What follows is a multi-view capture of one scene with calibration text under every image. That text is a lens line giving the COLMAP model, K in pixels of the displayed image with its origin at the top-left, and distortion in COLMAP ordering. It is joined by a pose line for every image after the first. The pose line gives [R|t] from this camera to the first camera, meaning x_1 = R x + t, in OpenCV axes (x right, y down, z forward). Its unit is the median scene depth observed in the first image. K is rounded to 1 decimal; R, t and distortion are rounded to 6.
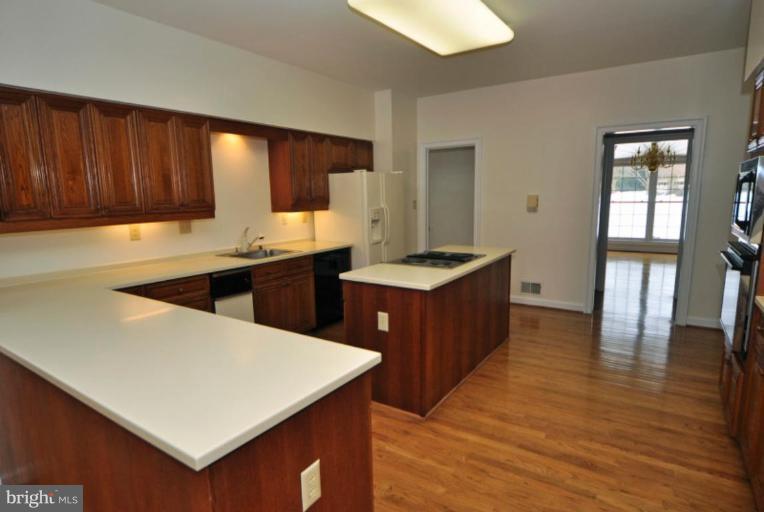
lens RADIAL K [[416.4, 0, 382.0], [0, 416.4, 256.0], [0, 0, 1]] dist [0.000512, -0.000023]
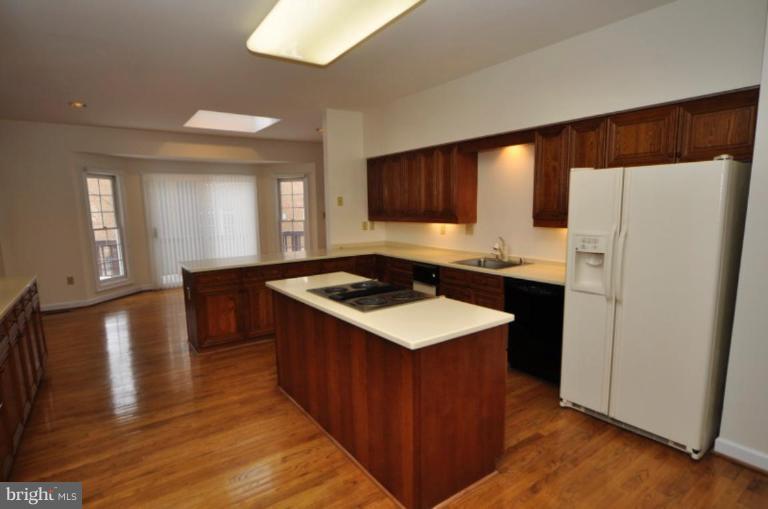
lens RADIAL K [[400.8, 0, 384.0], [0, 400.8, 254.5], [0, 0, 1]] dist [-0.038787, 0.000471]
pose [[-0.351334, 0.133757, -0.926647, 0.857390], [-0.121739, 0.974813, 0.186866, -0.215567], [0.928302, 0.178462, -0.326201, 1.320363]]
